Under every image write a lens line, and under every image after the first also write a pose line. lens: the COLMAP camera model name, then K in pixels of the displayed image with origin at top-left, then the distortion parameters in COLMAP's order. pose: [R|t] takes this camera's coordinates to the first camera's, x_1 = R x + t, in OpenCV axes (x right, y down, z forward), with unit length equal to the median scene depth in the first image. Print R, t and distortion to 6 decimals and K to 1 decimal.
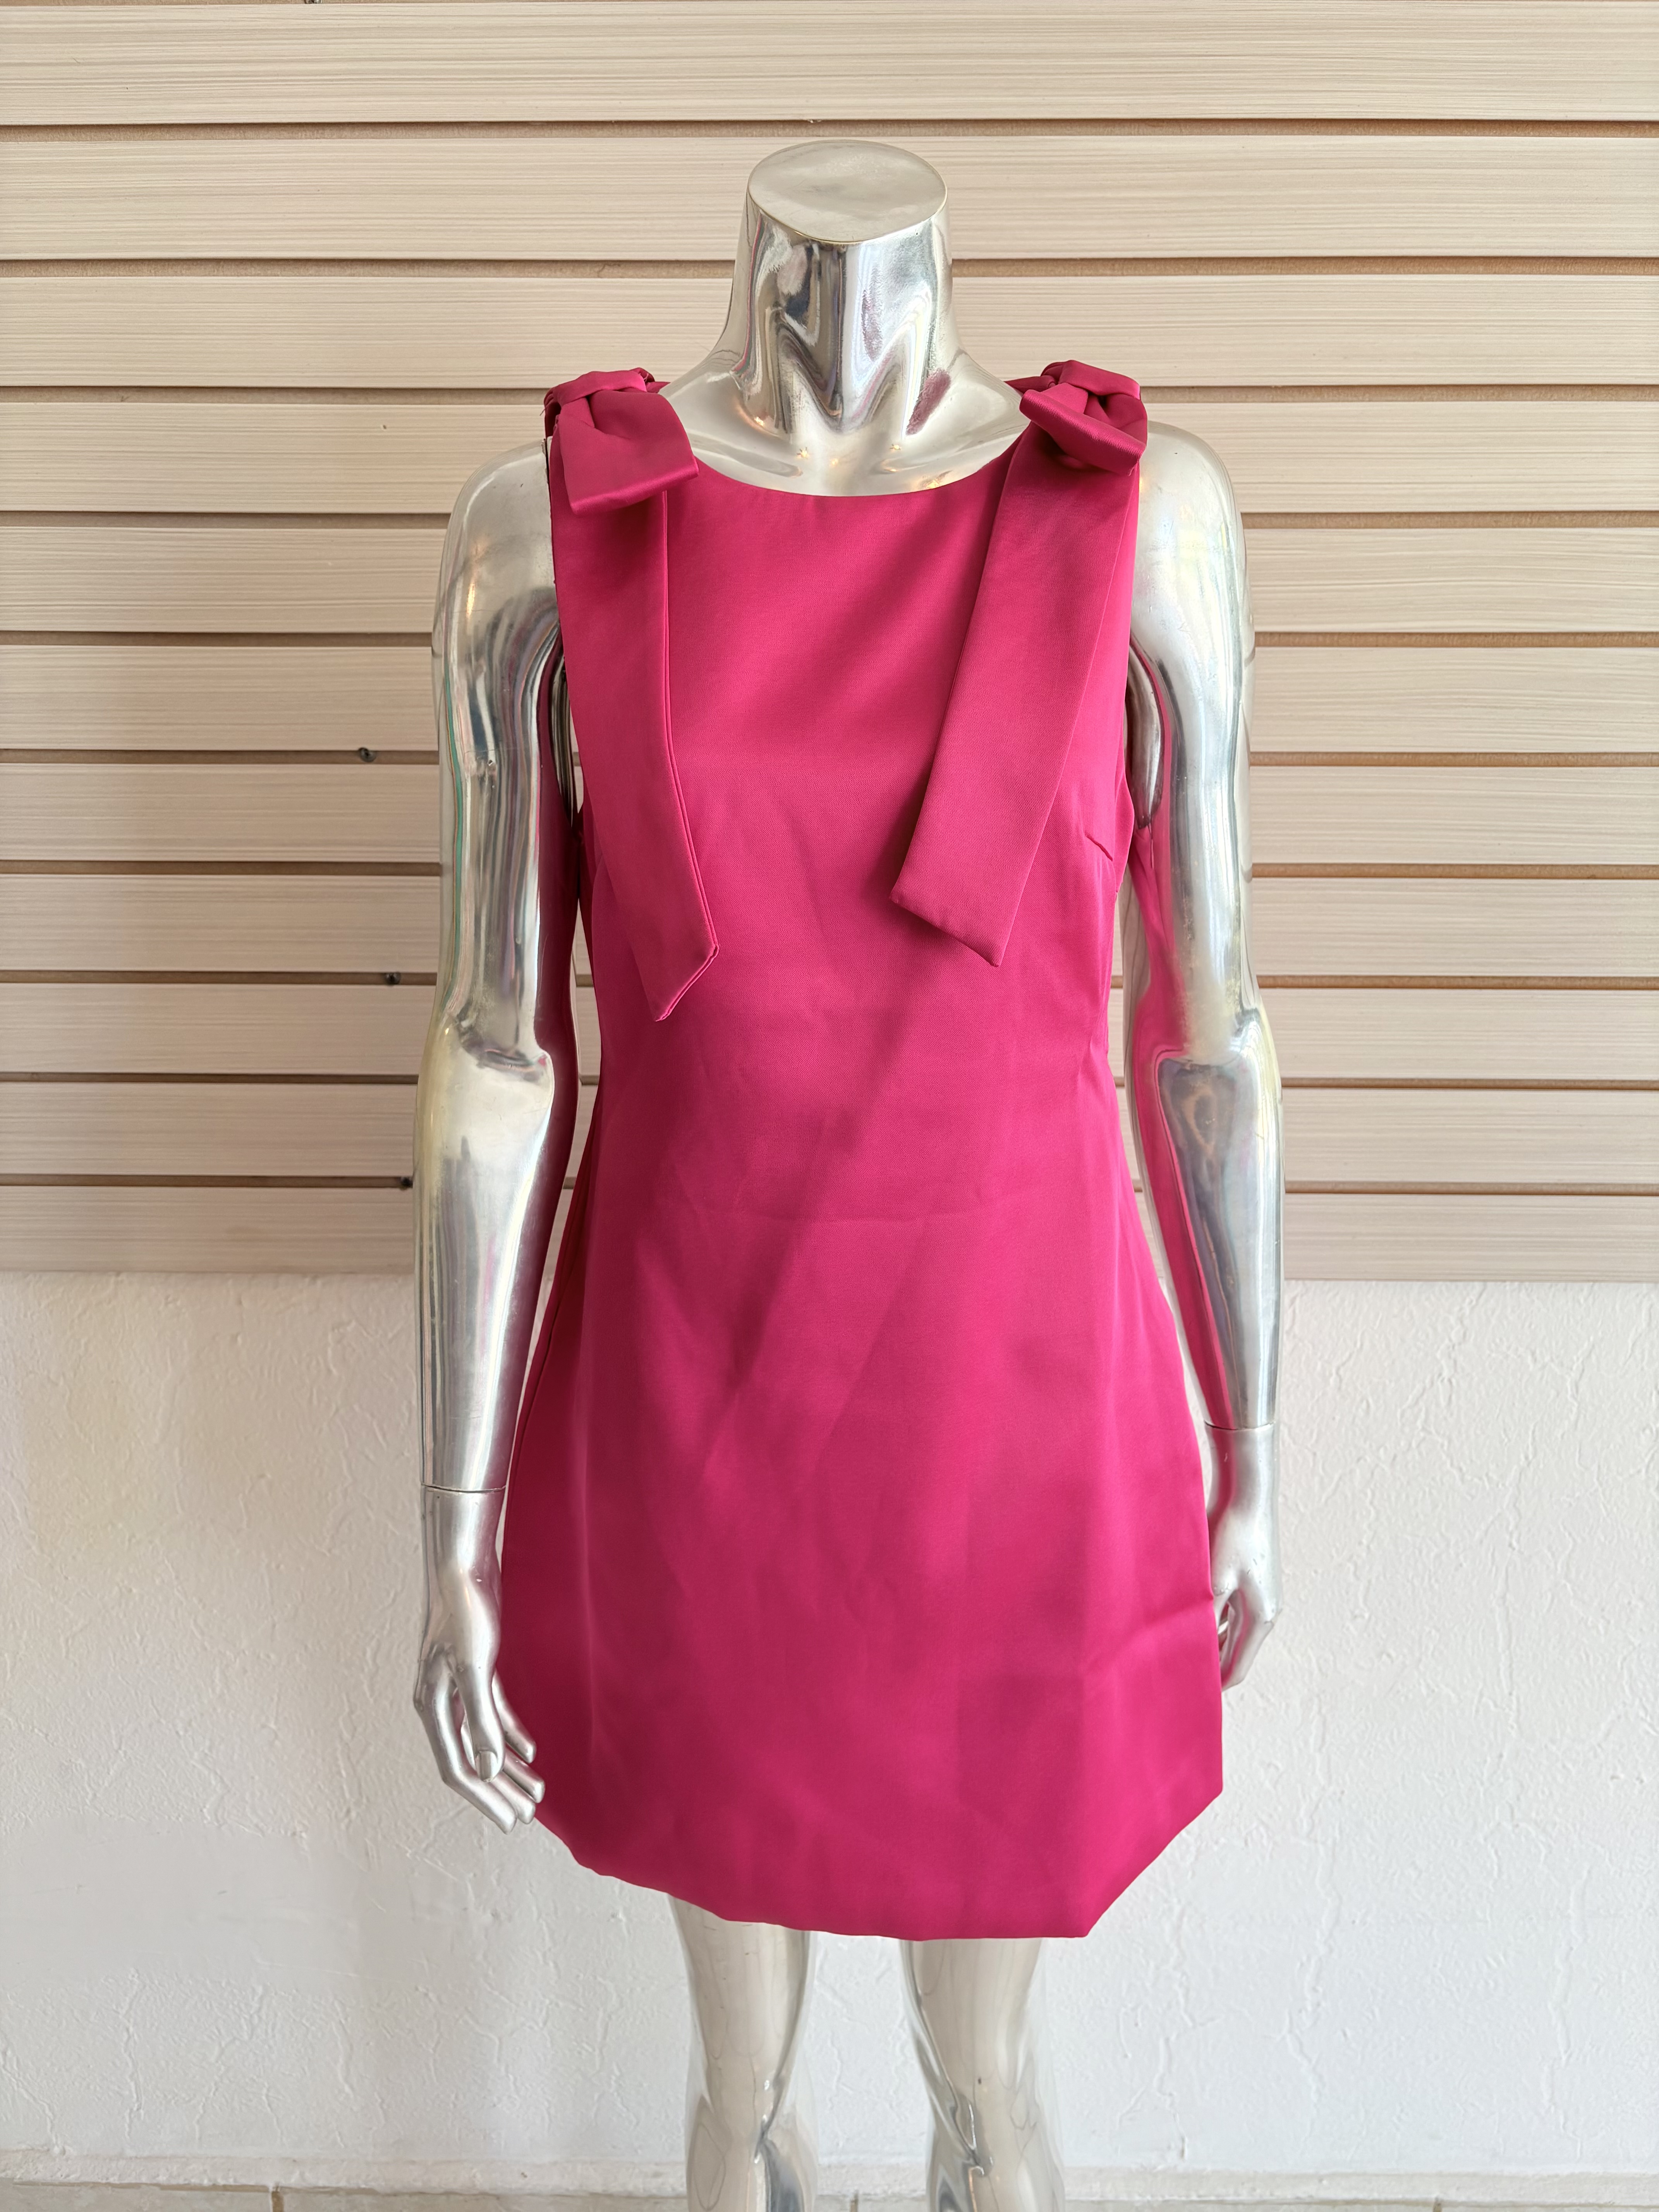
lens RADIAL K [[1691.9, 0, 826.5], [0, 1691.9, 1104.3], [0, 0, 1]] dist [0.054911, -0.069547]
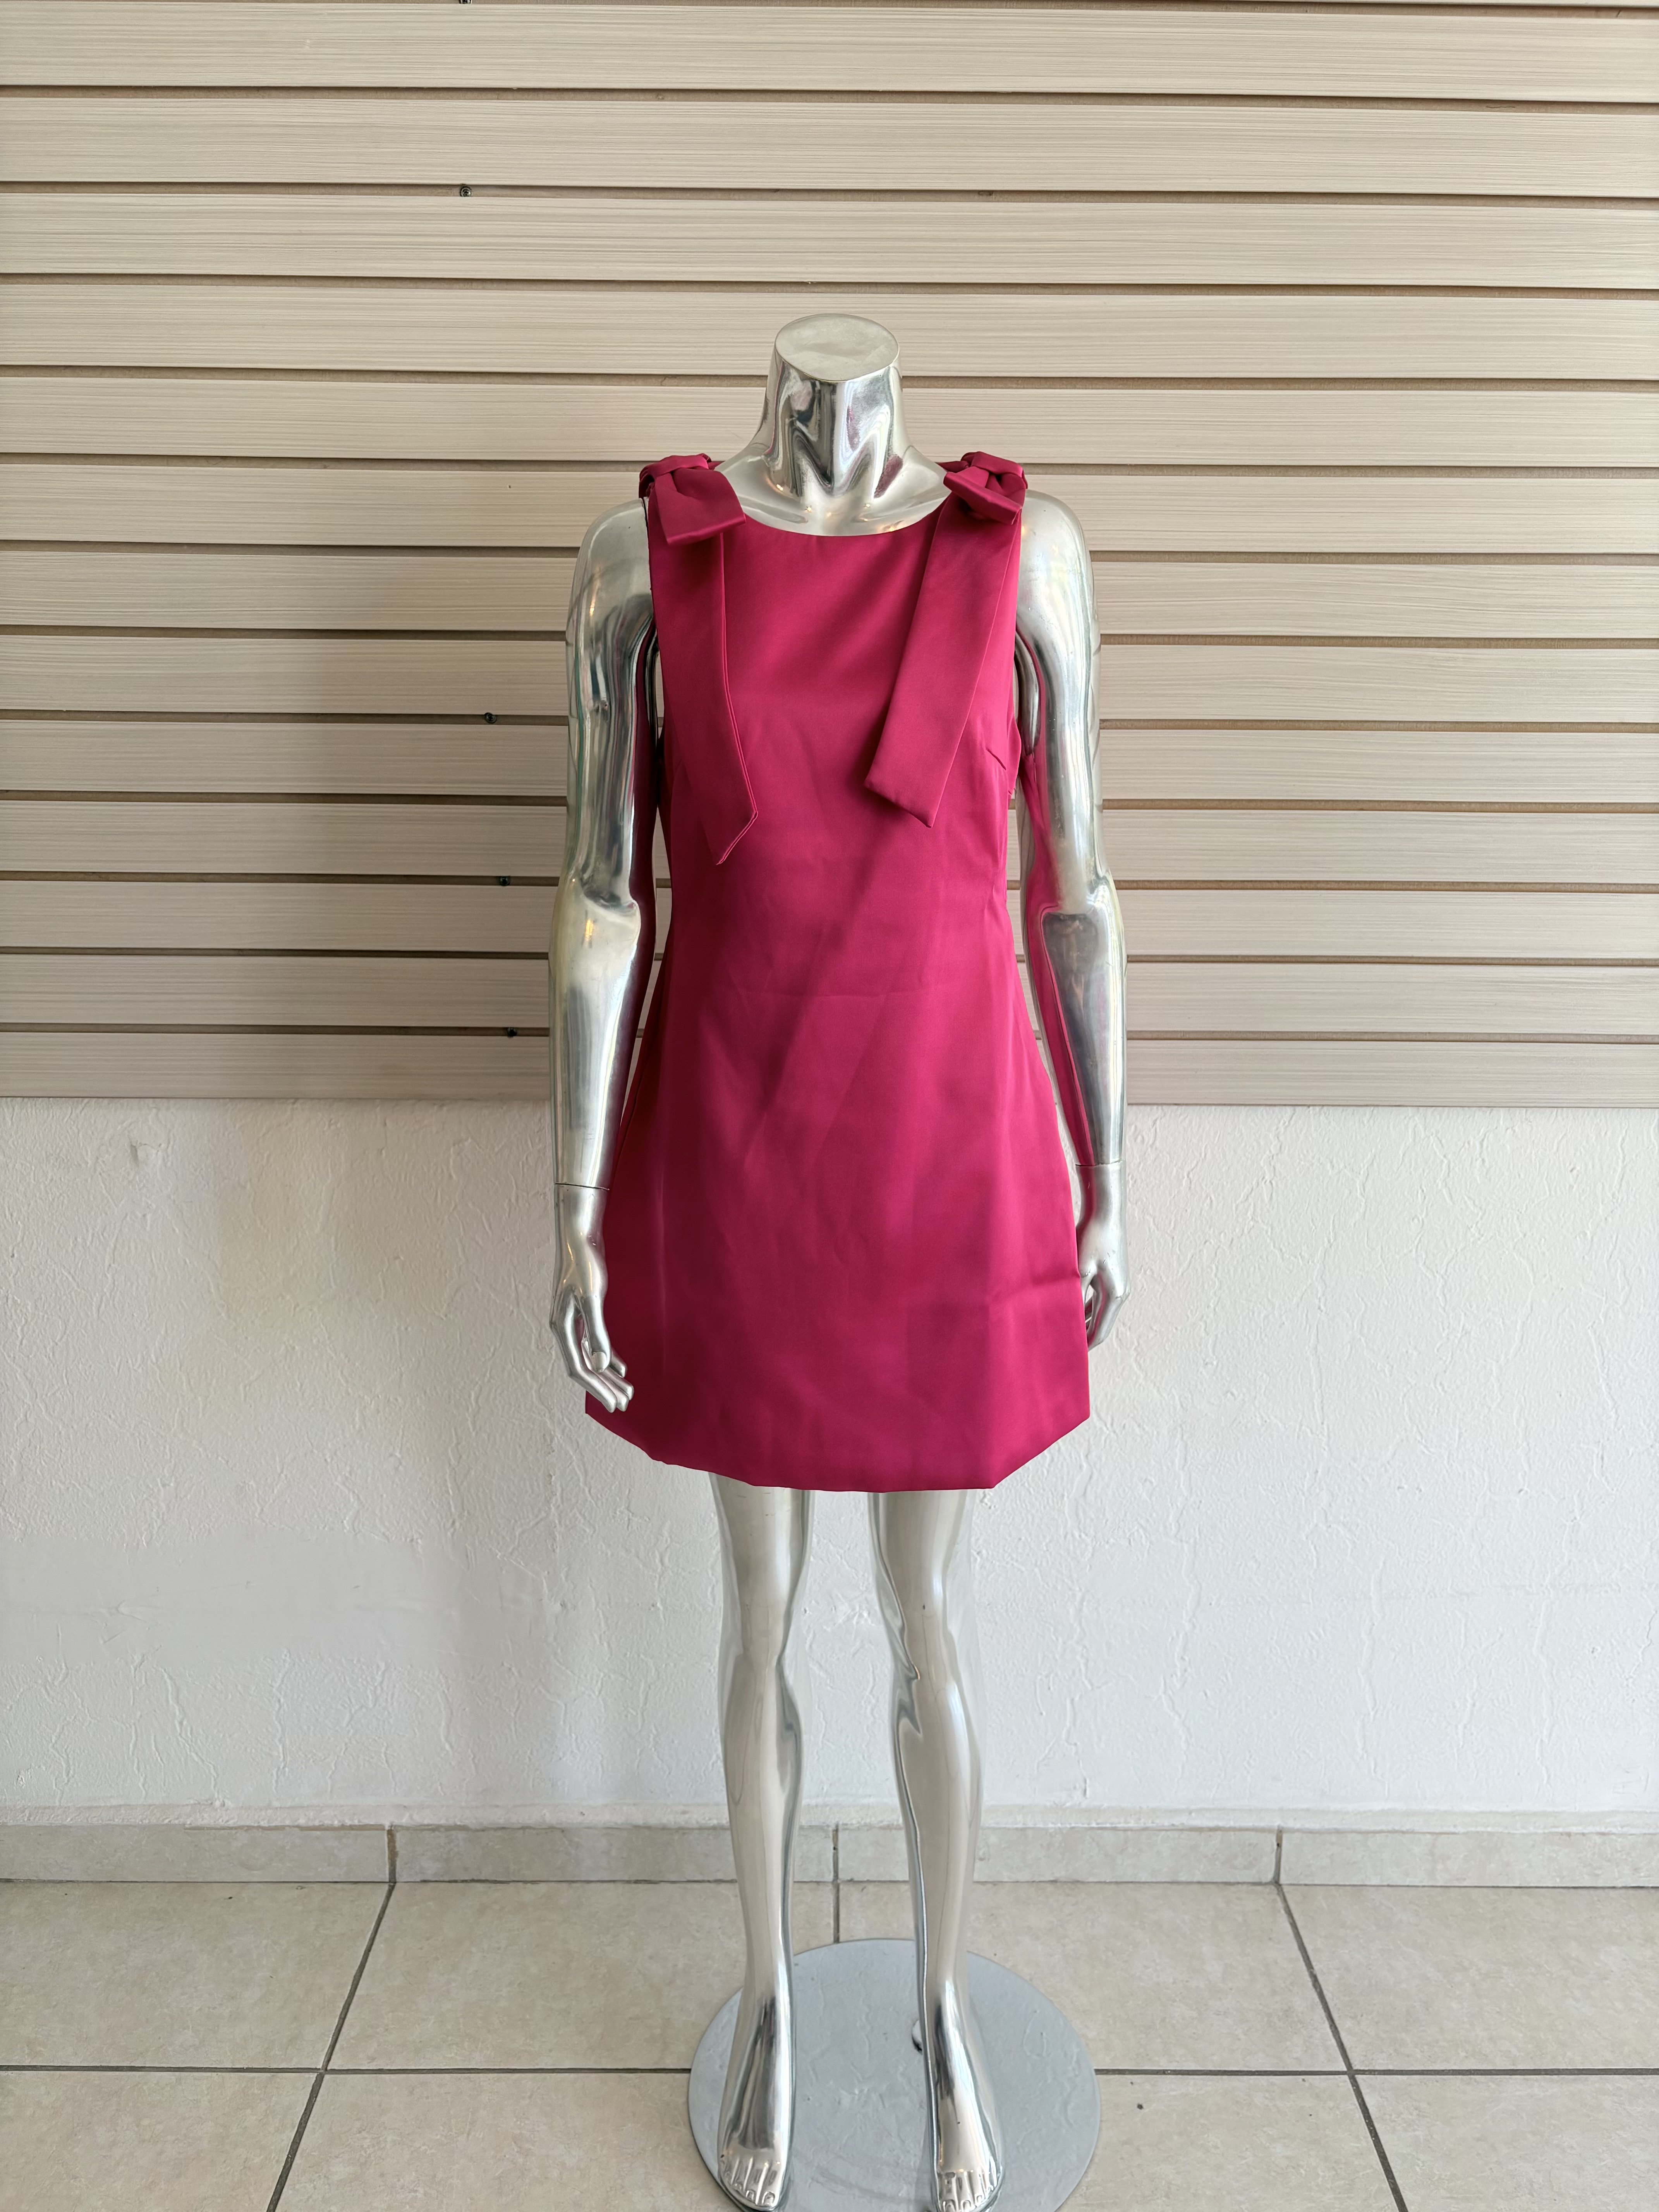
lens RADIAL K [[1691.9, 0, 833.3], [0, 1691.9, 1107.2], [0, 0, 1]] dist [0.054911, -0.069547]
pose [[0.999807, 0.001191, 0.019596, -0.013566], [-0.000784, 0.999784, -0.020772, 0.131591], [-0.019617, 0.020752, 0.999592, -0.365005]]
